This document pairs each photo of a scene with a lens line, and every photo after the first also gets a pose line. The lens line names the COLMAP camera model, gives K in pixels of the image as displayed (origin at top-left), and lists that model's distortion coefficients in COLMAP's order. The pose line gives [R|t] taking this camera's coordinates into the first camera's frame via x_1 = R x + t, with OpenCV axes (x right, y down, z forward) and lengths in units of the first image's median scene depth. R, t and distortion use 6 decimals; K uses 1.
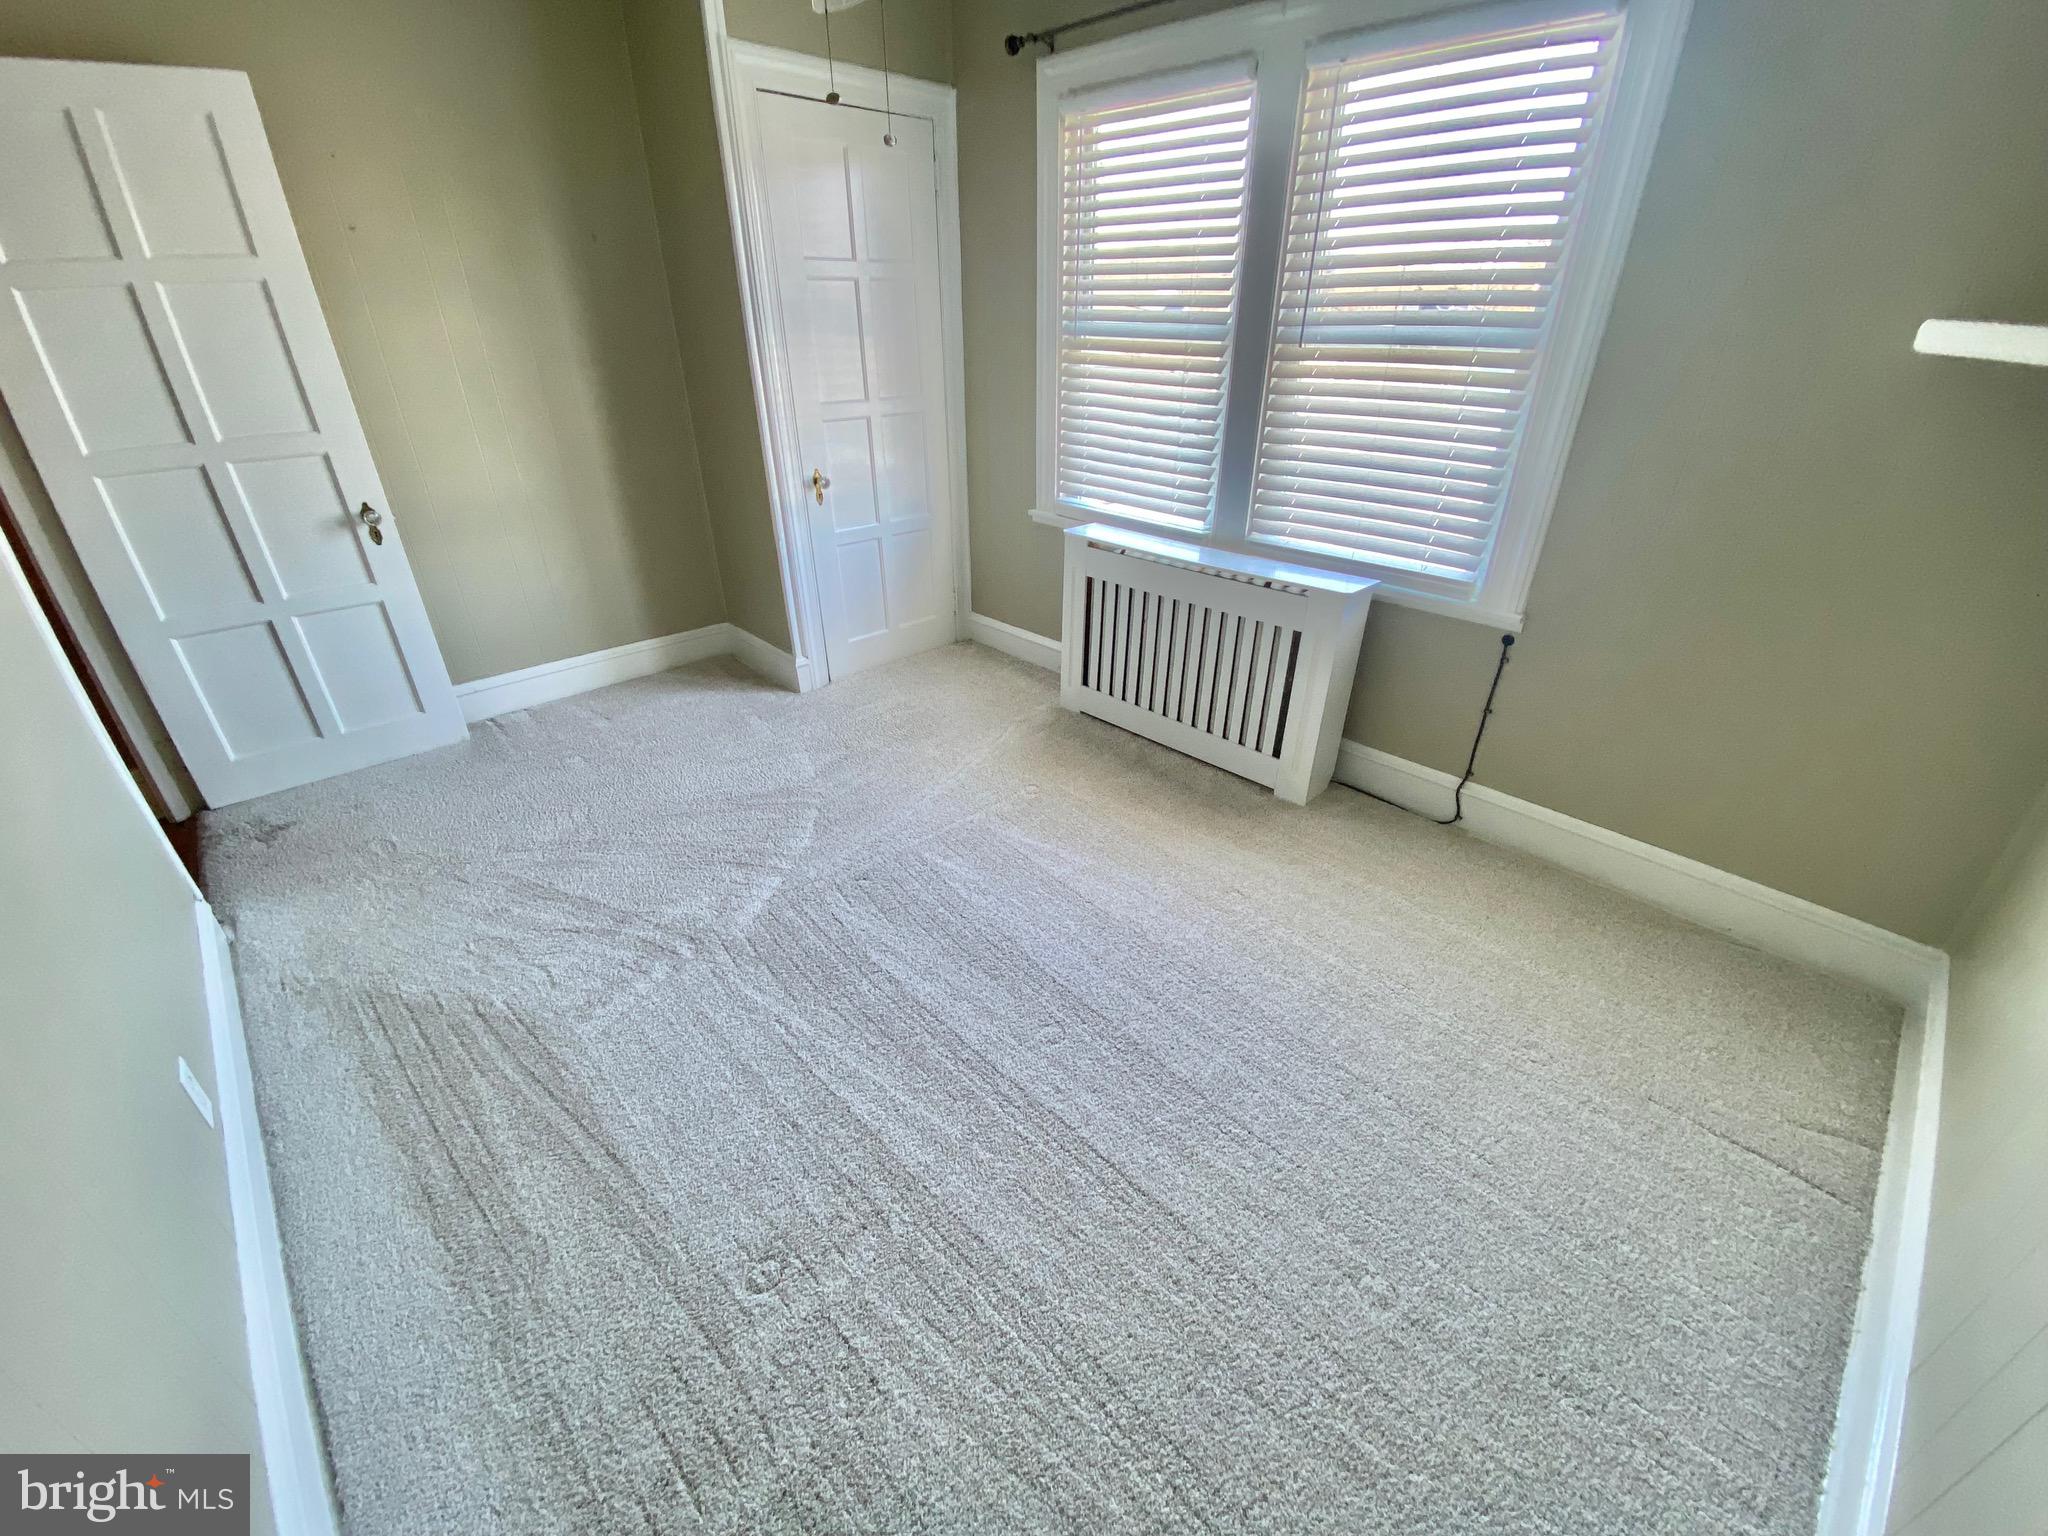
lens RADIAL K [[826.3, 0, 1006.4], [0, 826.3, 760.5], [0, 0, 1]] dist [0.012308, -0.016025]
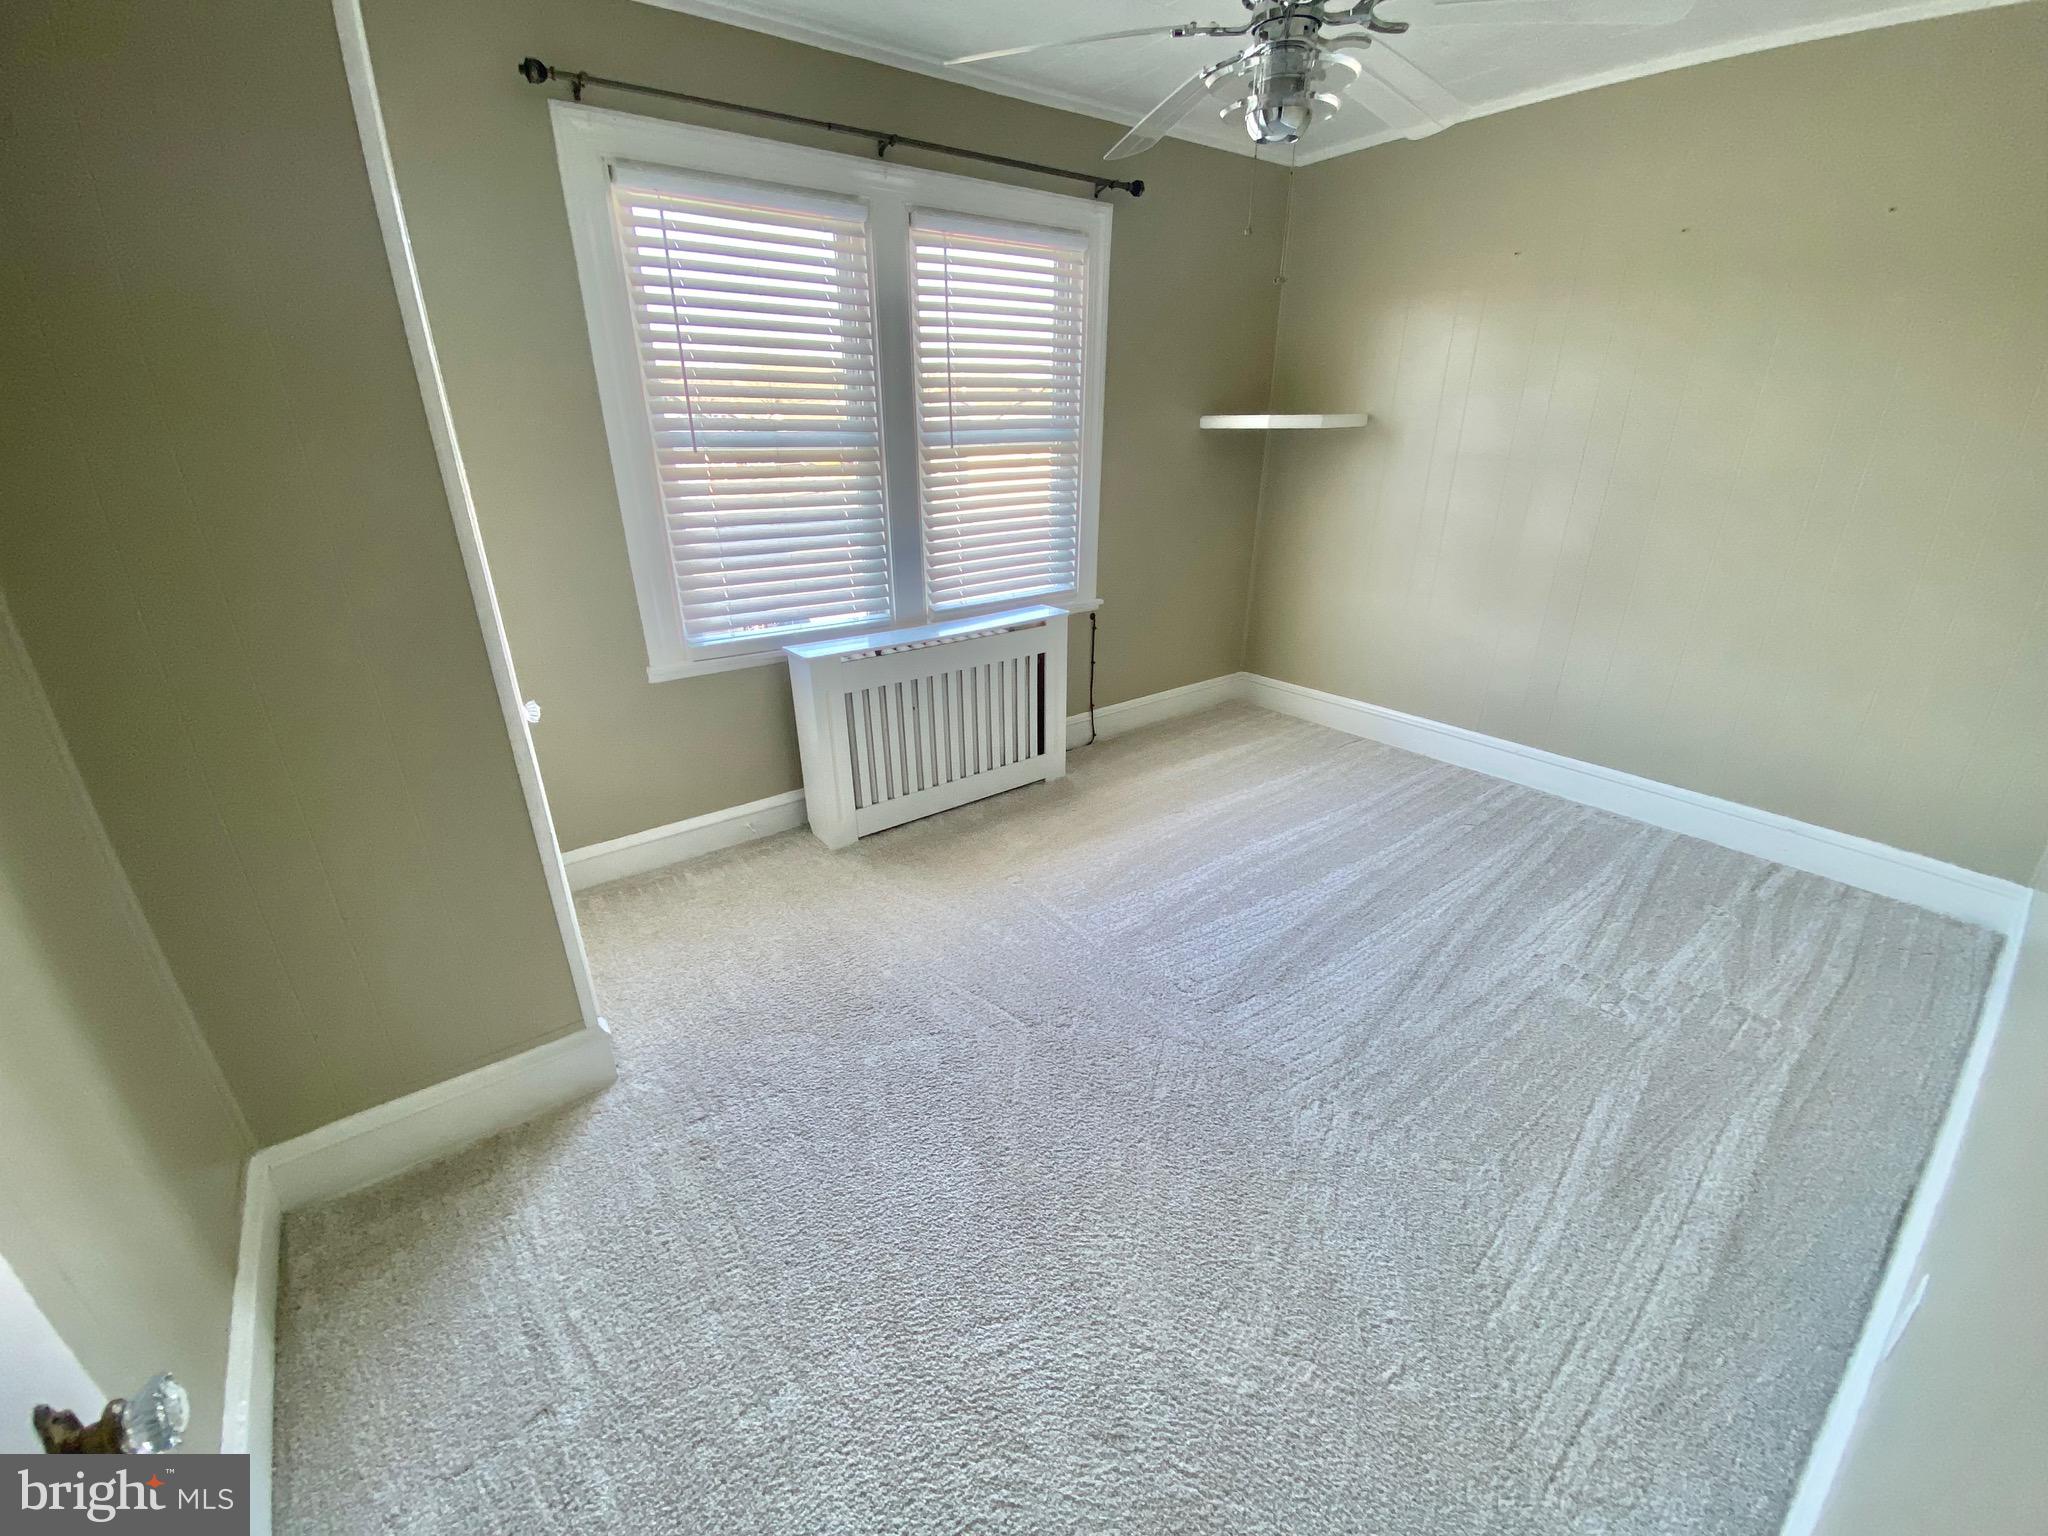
lens RADIAL K [[826.3, 0, 1006.4], [0, 826.3, 760.5], [0, 0, 1]] dist [0.012308, -0.016025]
pose [[0.121577, -0.382411, 0.915959, -0.836652], [0.468617, 0.835598, 0.286660, -0.381281], [-0.874995, 0.394383, 0.280794, 0.686507]]
